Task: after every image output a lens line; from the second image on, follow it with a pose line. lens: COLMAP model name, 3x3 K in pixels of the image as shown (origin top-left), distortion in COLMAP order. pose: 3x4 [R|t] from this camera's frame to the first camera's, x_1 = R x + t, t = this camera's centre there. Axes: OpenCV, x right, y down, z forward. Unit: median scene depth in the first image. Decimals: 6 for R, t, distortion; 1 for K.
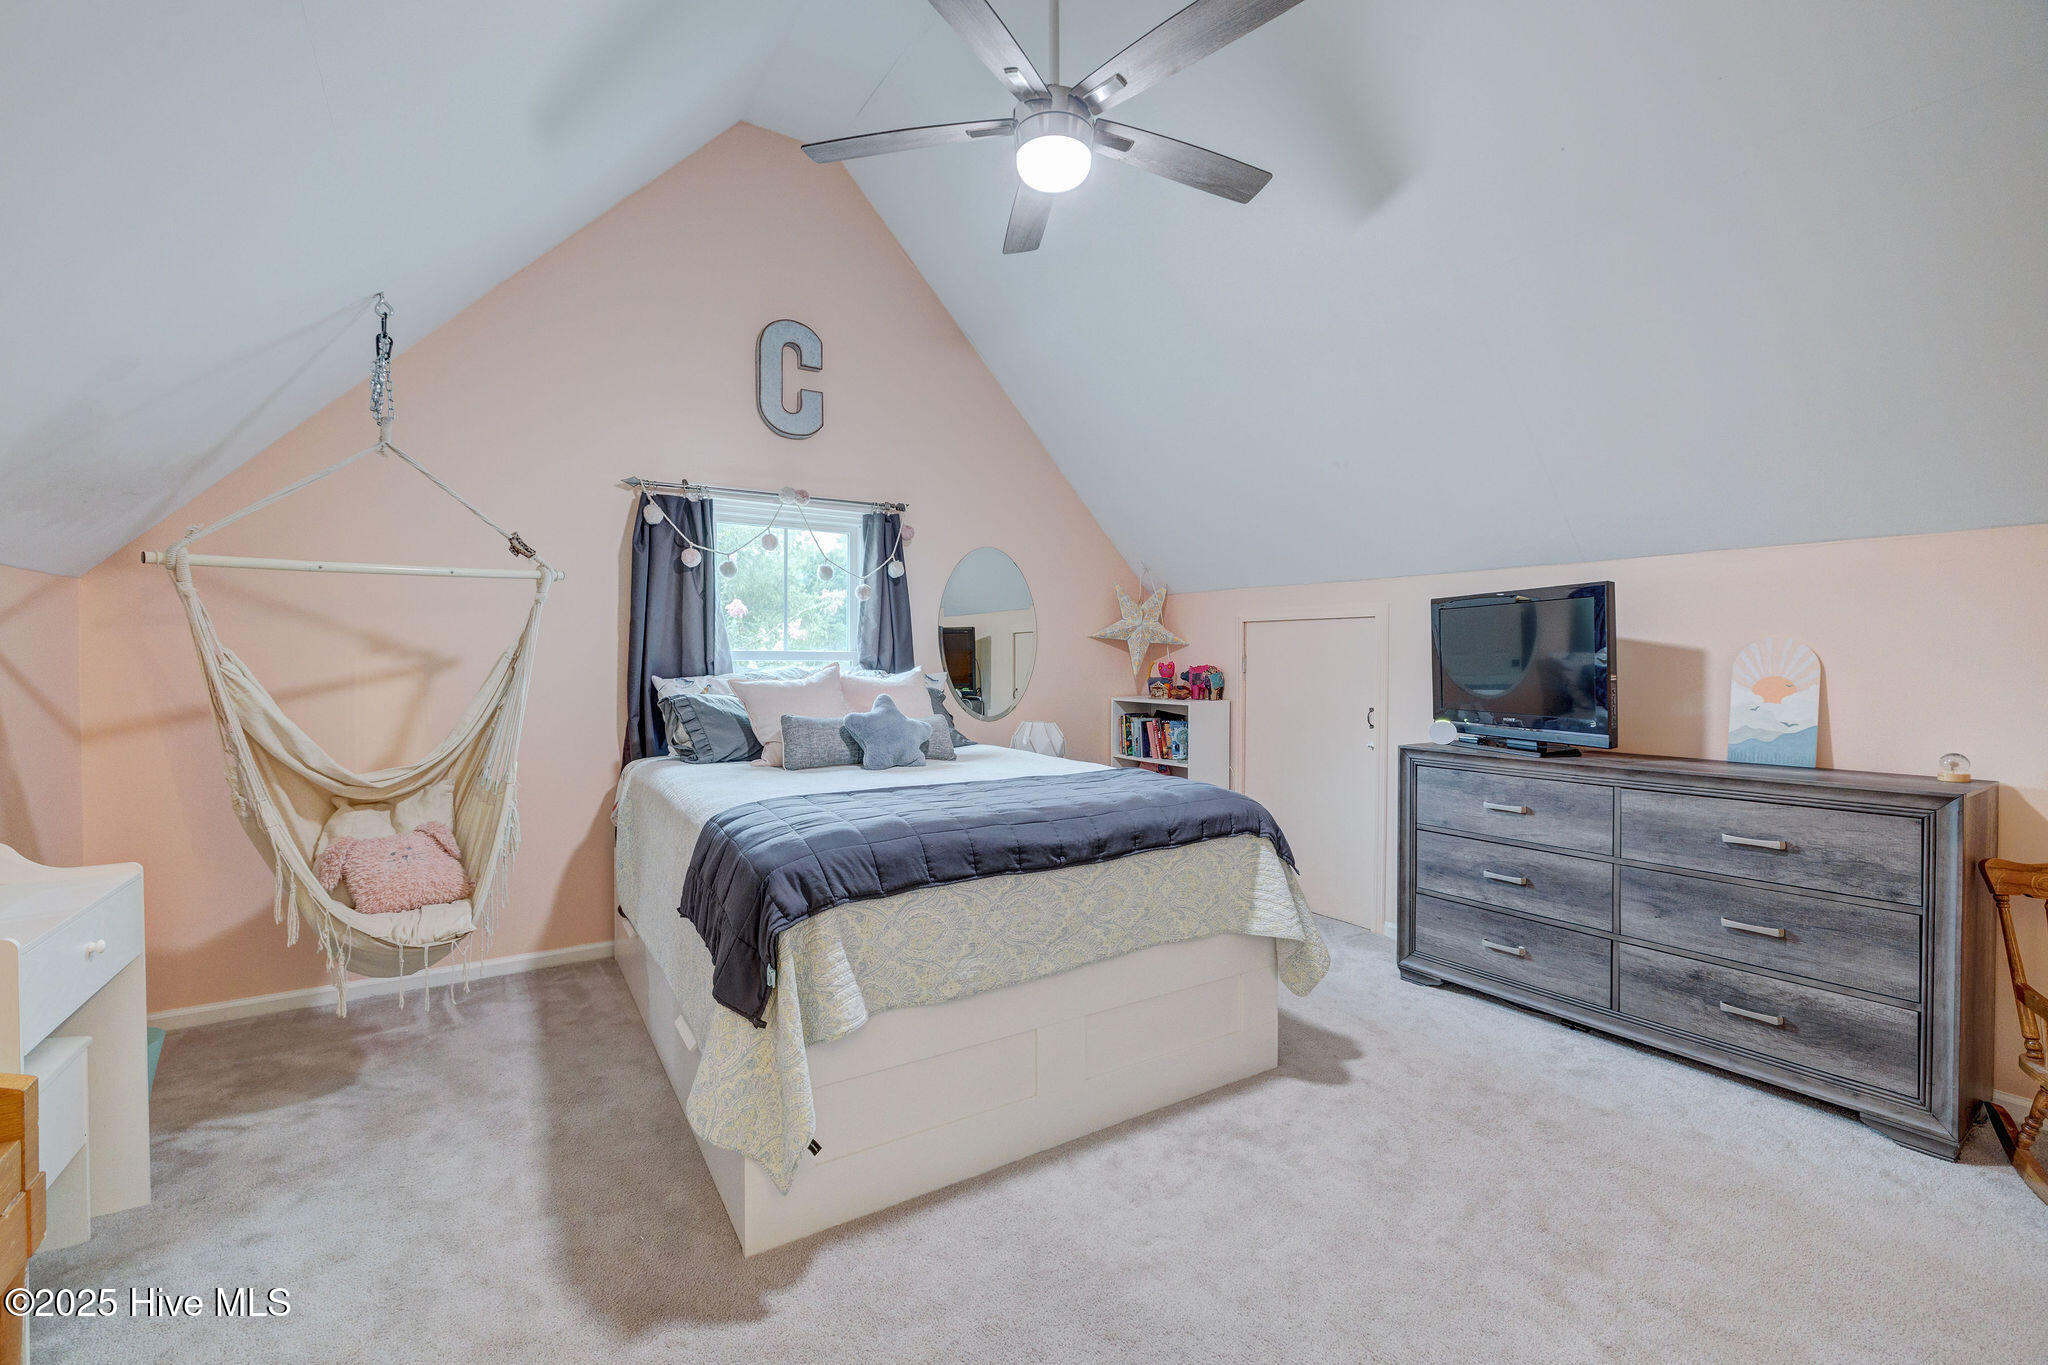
lens RADIAL K [[879.3, 0, 1019.3], [0, 879.3, 670.1], [0, 0, 1]] dist [-0.000931, 0.002371]
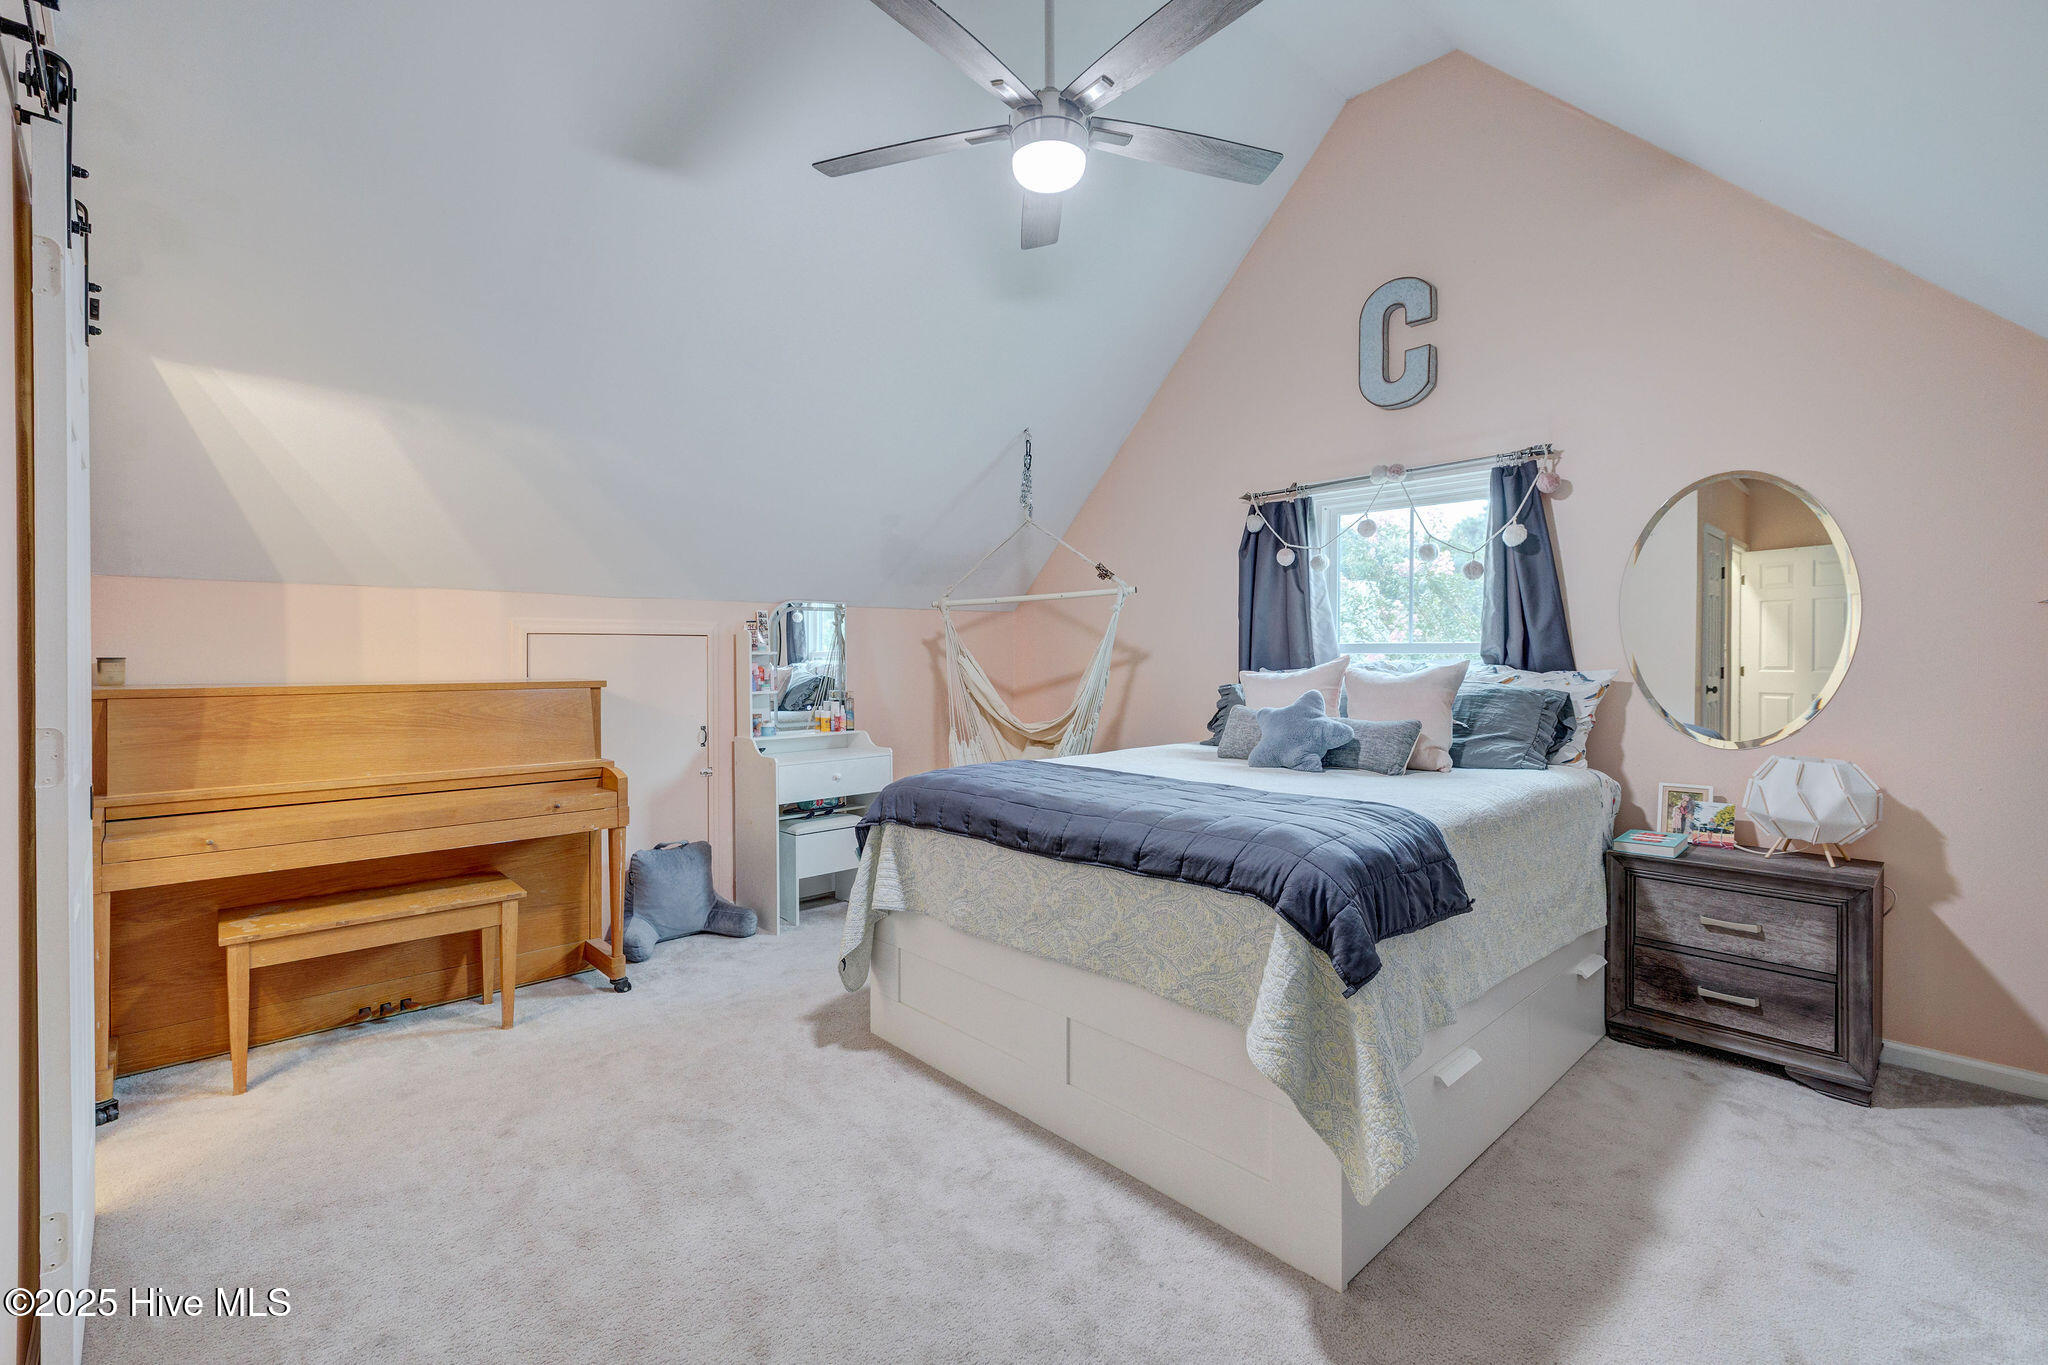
lens RADIAL K [[884.4, 0, 947.9], [0, 884.4, 660.5], [0, 0, 1]] dist [0.018271, 0.000134]
pose [[0.149916, 0.005545, -0.988683, 0.640837], [-0.008183, 0.999957, 0.004368, -0.004205], [0.988665, 0.007435, 0.149955, 0.446524]]
